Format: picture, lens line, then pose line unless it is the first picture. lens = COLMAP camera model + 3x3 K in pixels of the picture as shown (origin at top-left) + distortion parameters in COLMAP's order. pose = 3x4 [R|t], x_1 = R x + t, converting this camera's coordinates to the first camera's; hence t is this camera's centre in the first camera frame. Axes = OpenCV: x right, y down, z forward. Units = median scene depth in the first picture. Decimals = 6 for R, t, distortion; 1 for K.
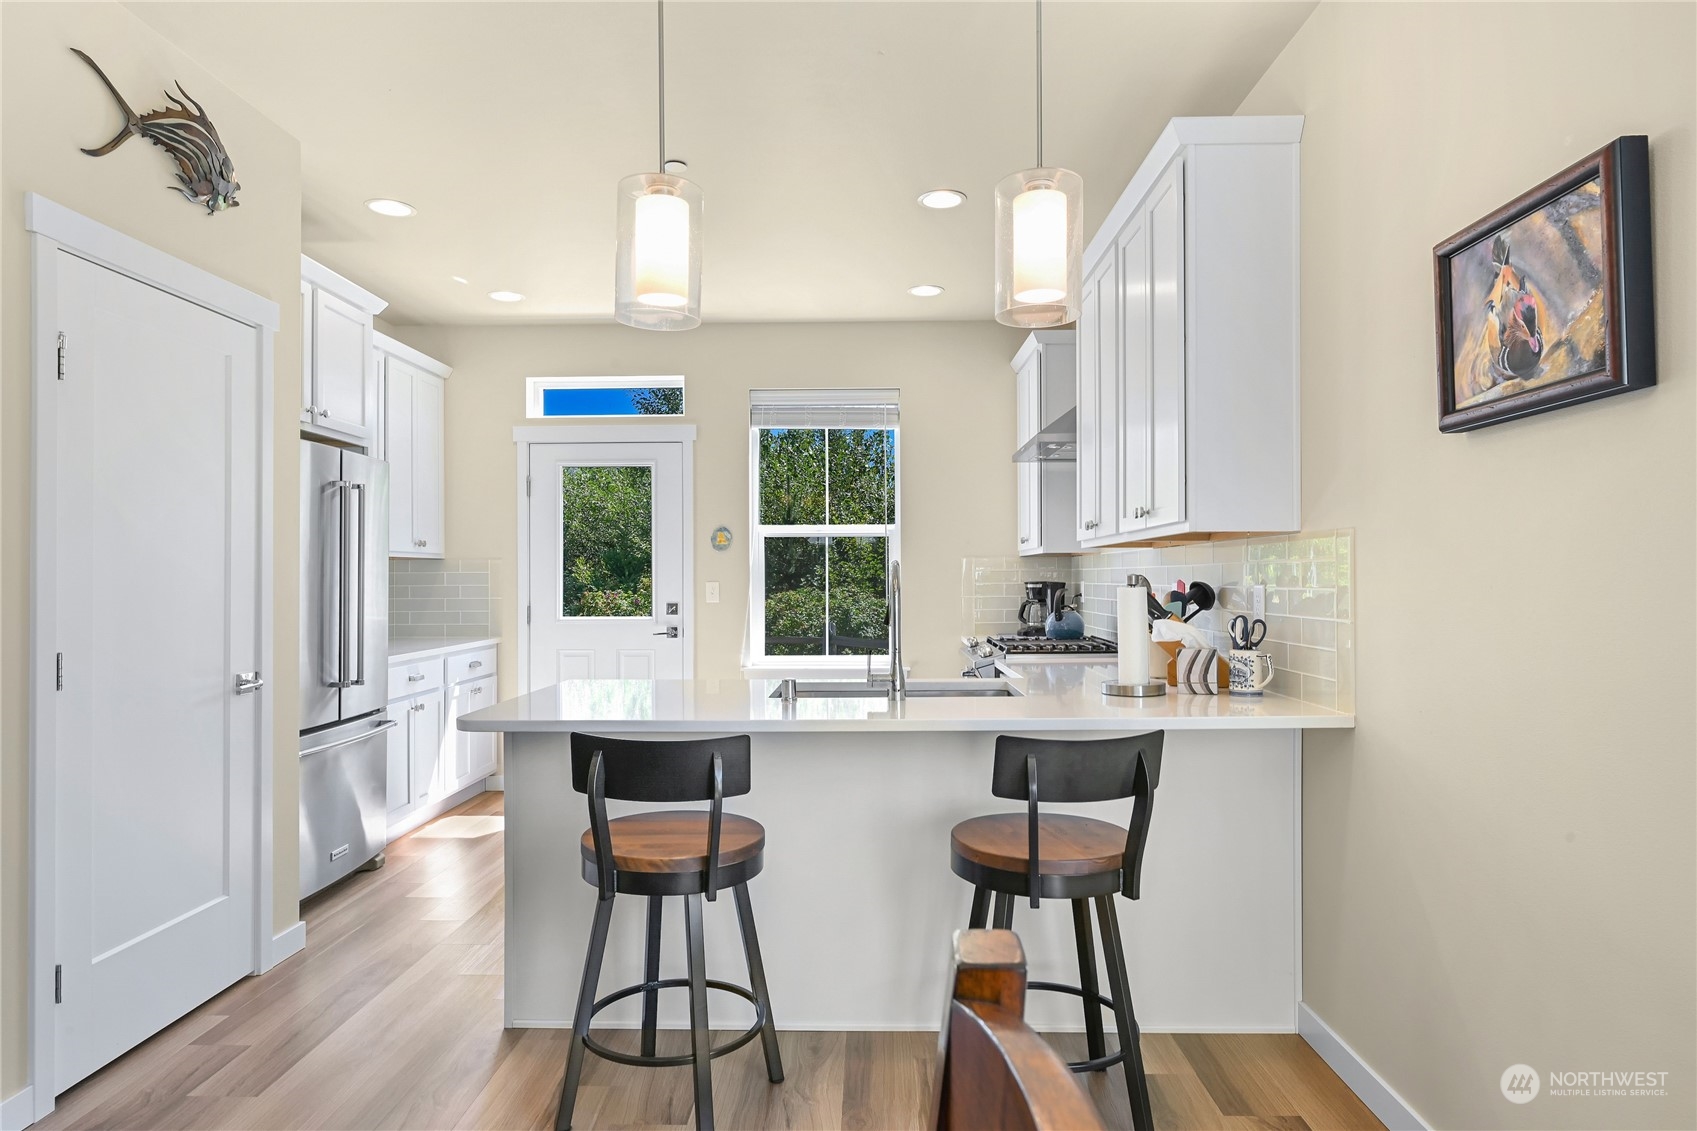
lens RADIAL K [[975.7, 0, 850.2], [0, 975.7, 572.3], [0, 0, 1]] dist [0.001338, -0.000117]
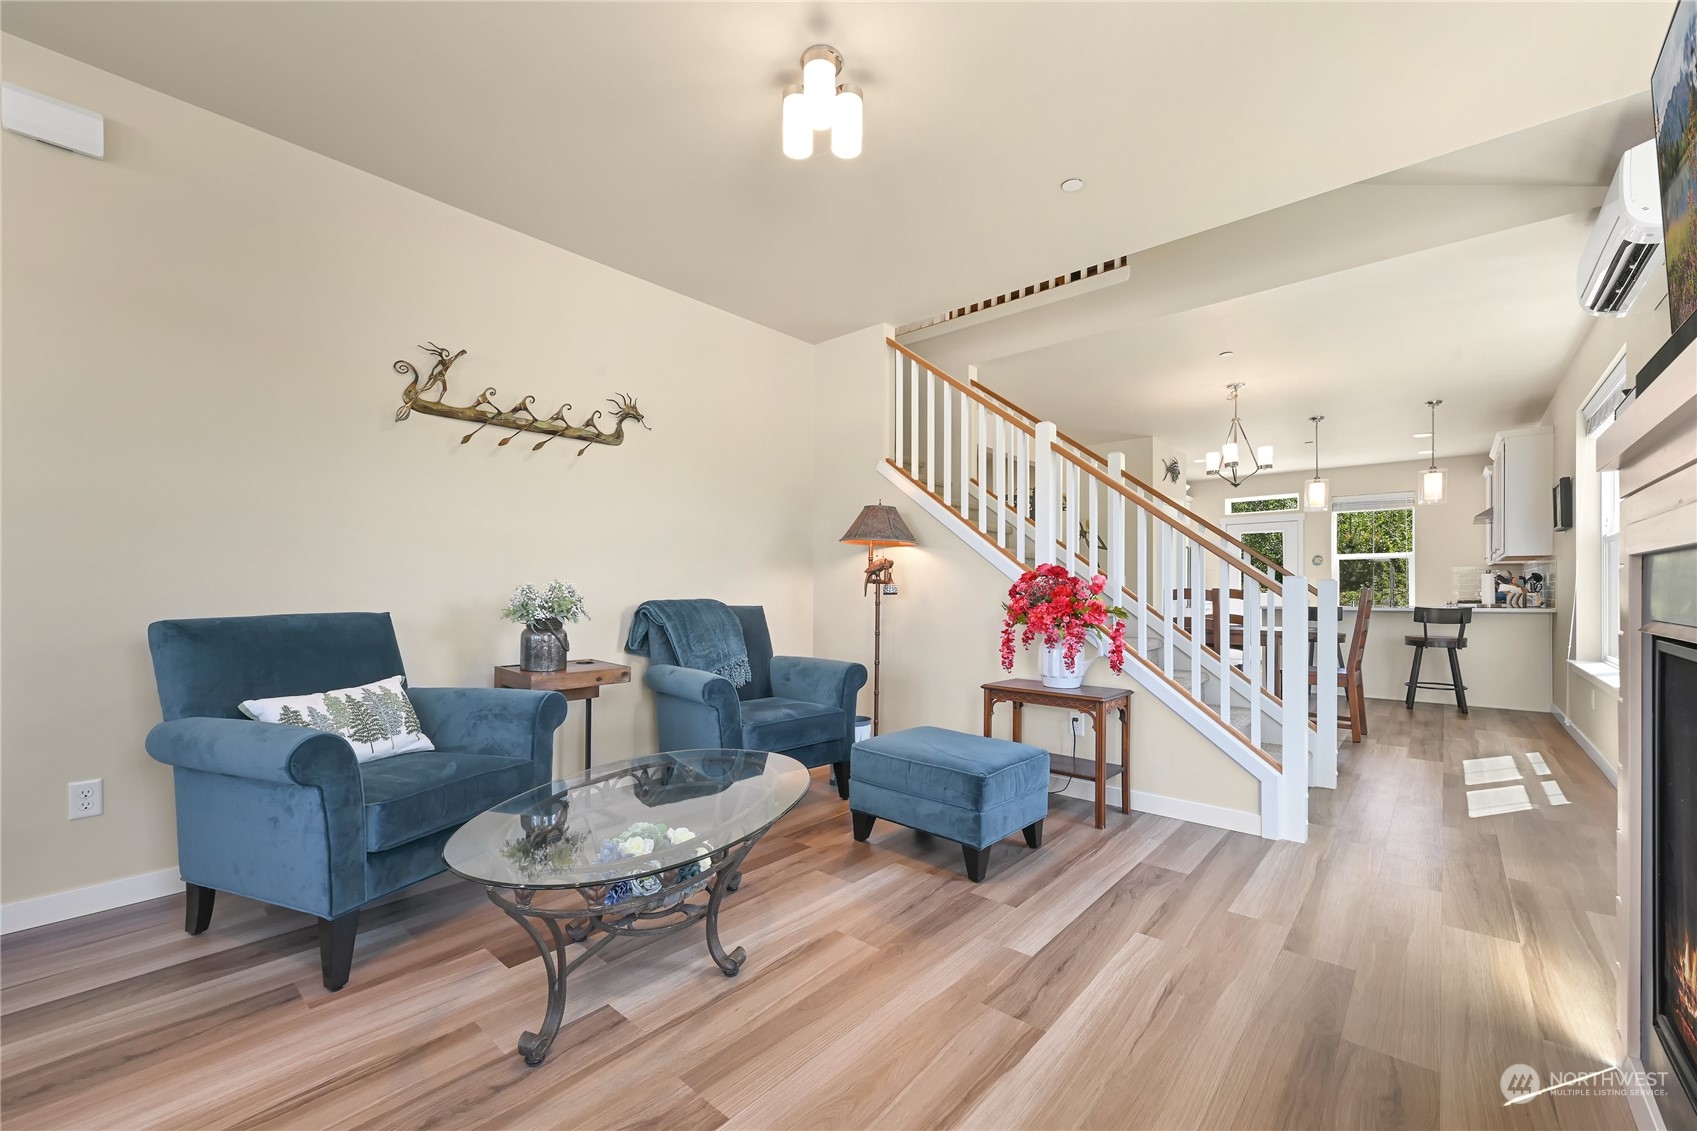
lens RADIAL K [[683.5, 0, 843.9], [0, 683.5, 591.6], [0, 0, 1]] dist [-0.000681, -0.000069]
pose [[0.763990, 0.006712, -0.645193, 0.104961], [-0.001656, 0.999963, 0.008442, 0.049707], [0.645226, -0.005381, 0.763973, -1.757336]]
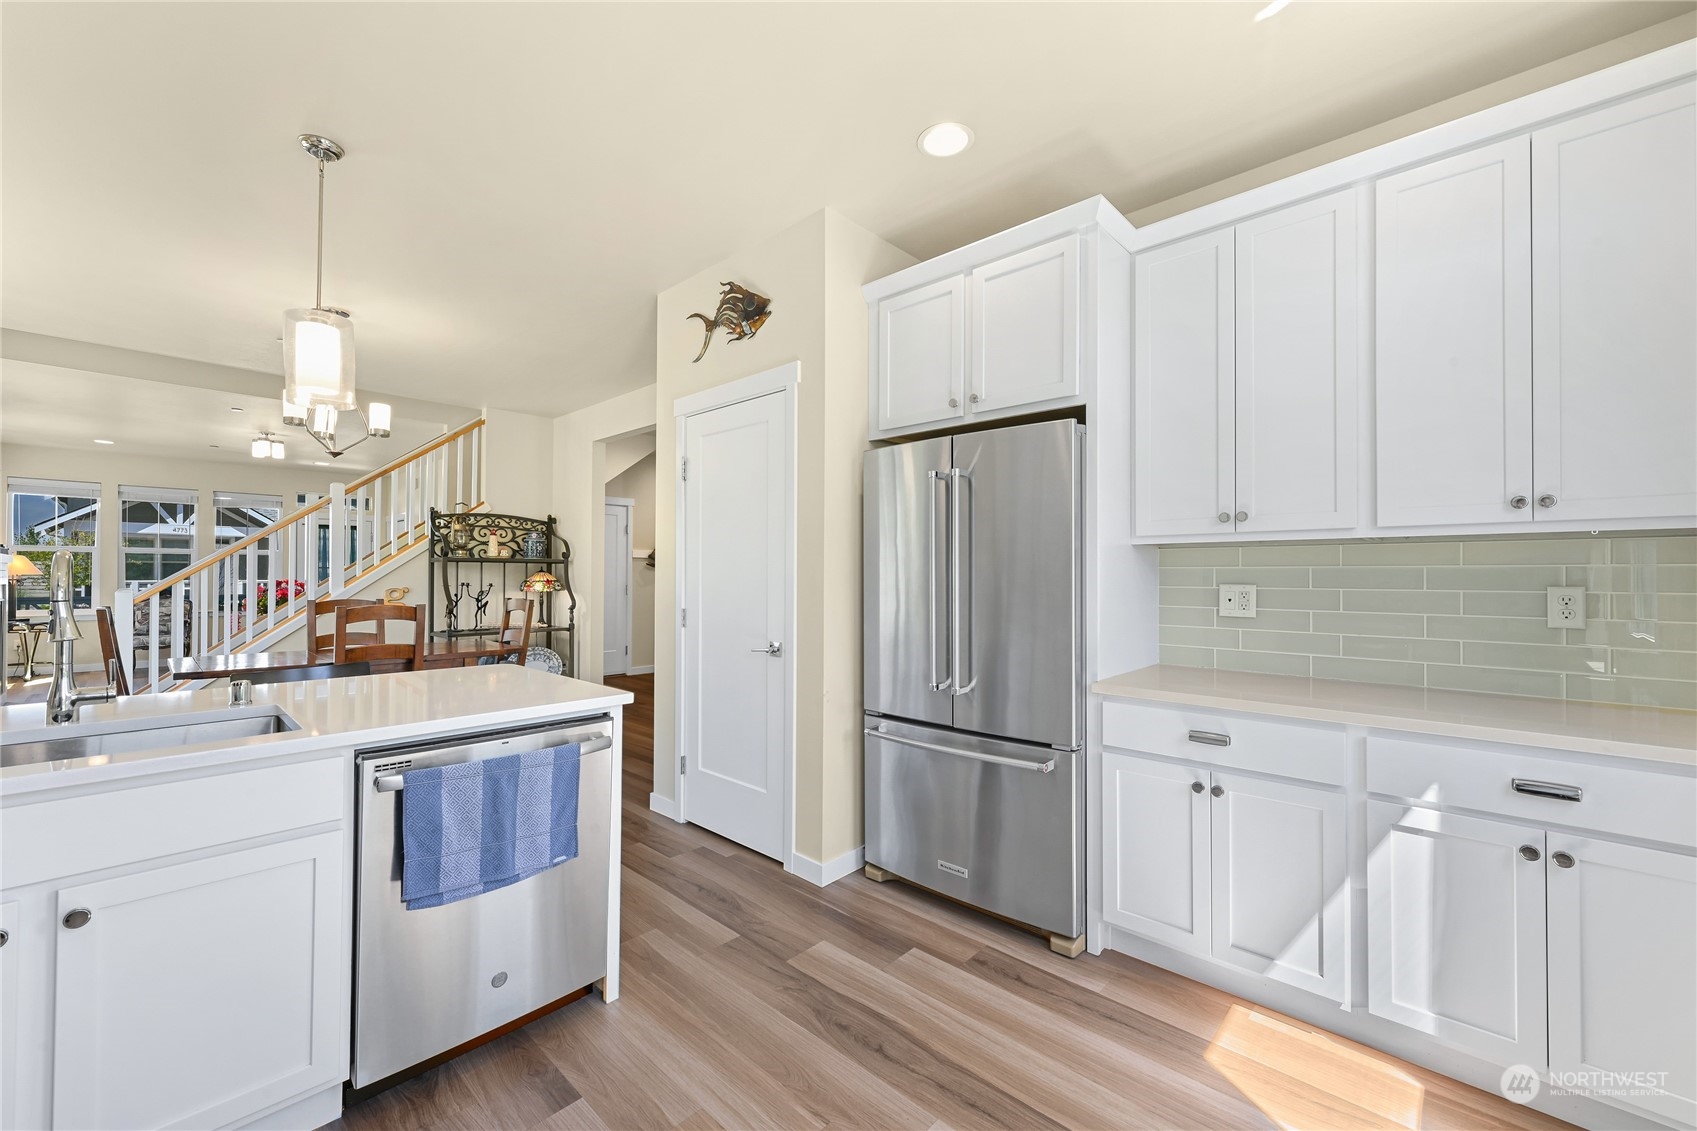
lens RADIAL K [[672.1, 0, 848.6], [0, 672.1, 576.5], [0, 0, 1]] dist [-0.001022, -0.000093]
pose [[-0.663232, 0.001706, -0.748412, 0.029943], [0.002085, 0.999998, 0.000431, 0.008531], [0.748411, -0.001275, -0.663234, 1.553447]]
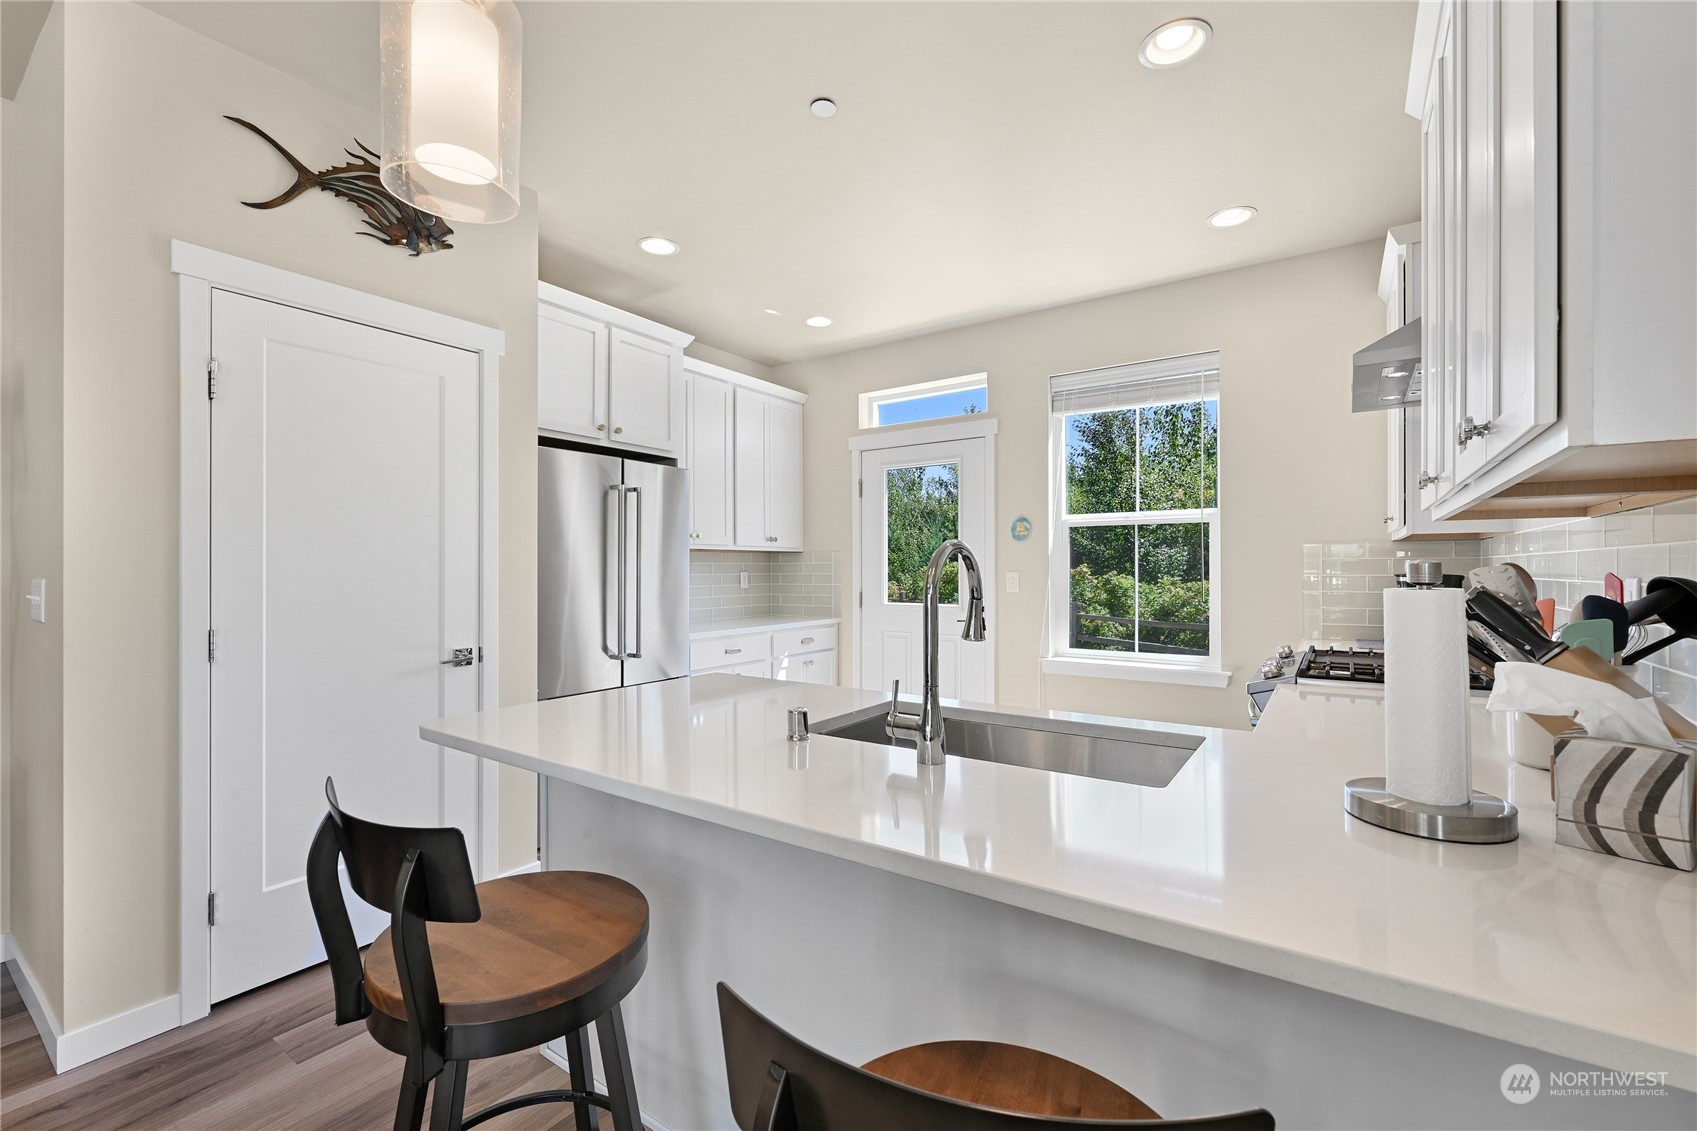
lens RADIAL K [[714.8, 0, 846.2], [0, 714.8, 569.5], [0, 0, 1]] dist [0.000467, -0.000208]
pose [[0.833987, 0.003028, -0.551776, 0.212402], [0.001495, 0.999969, 0.007748, 0.002411], [0.551782, -0.007287, 0.833956, 0.486717]]
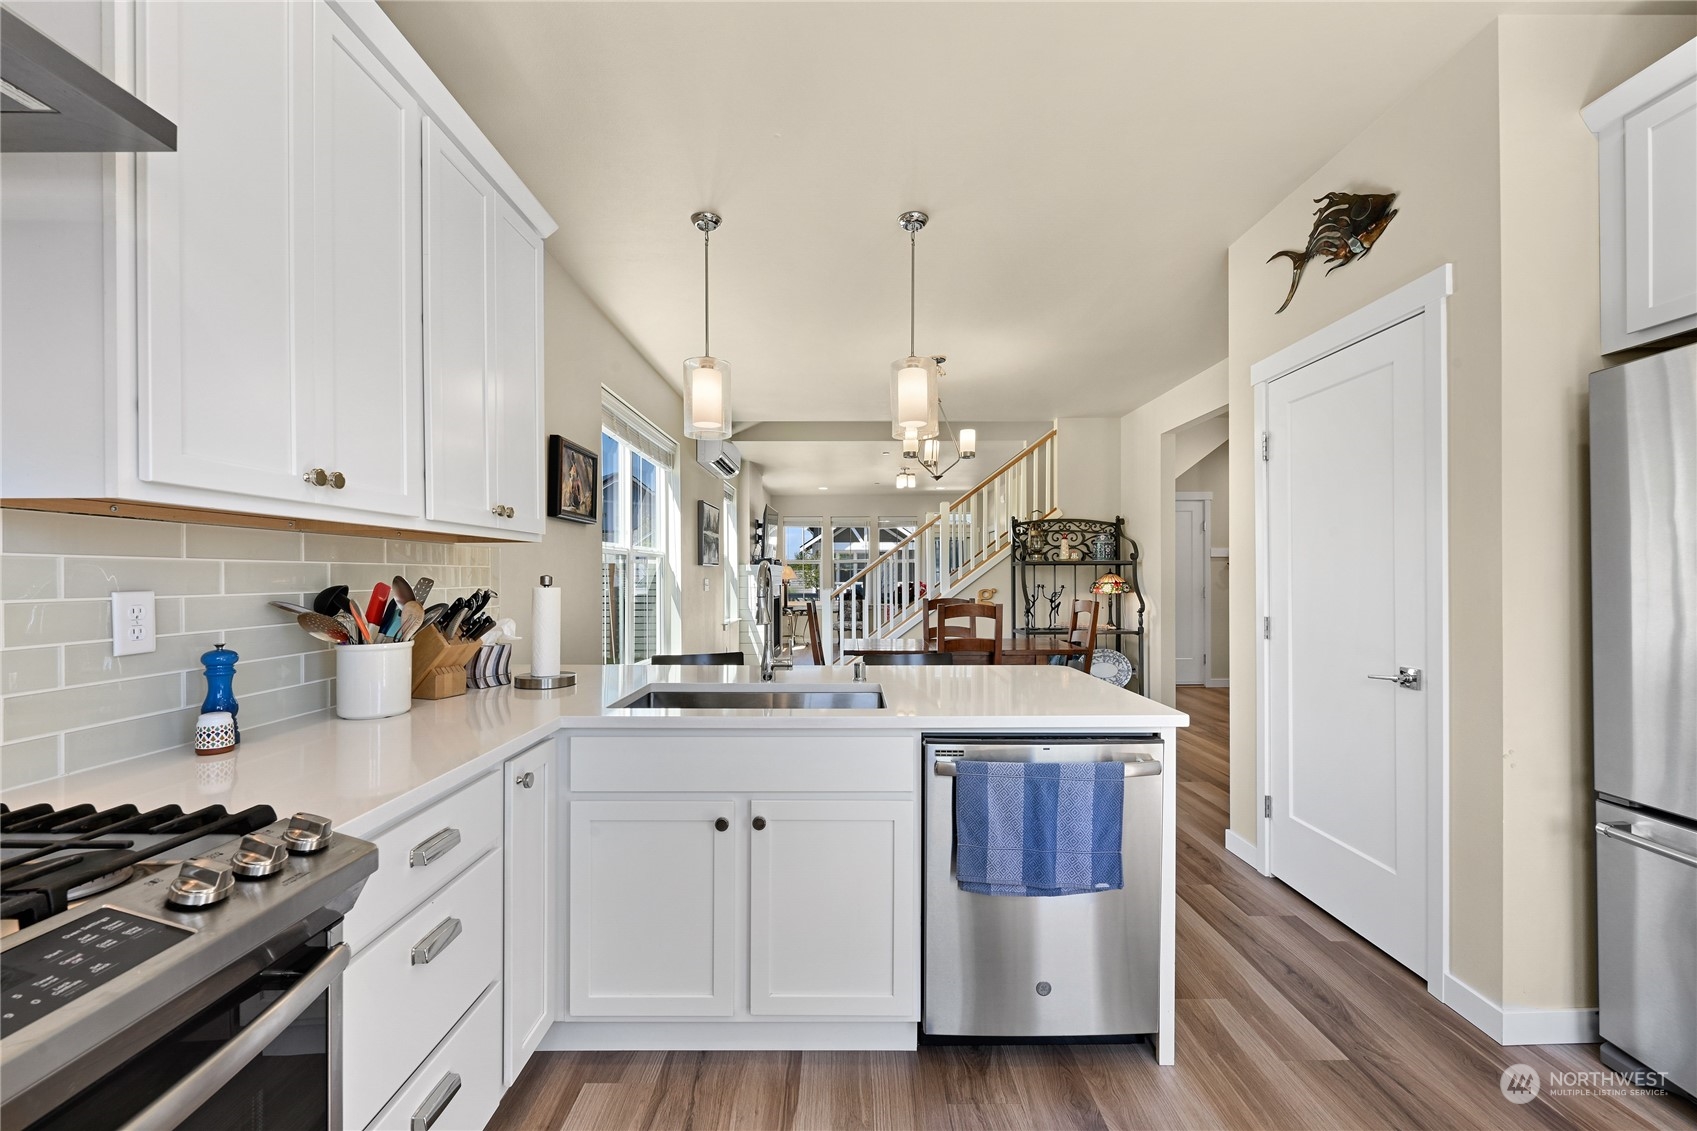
lens RADIAL K [[672.1, 0, 848.6], [0, 672.1, 576.5], [0, 0, 1]] dist [-0.001022, -0.000093]
pose [[-0.999499, 0.006263, -0.031025, -0.021857], [0.006451, 0.999961, -0.005972, 0.008667], [0.030986, -0.006169, -0.999501, 1.510506]]
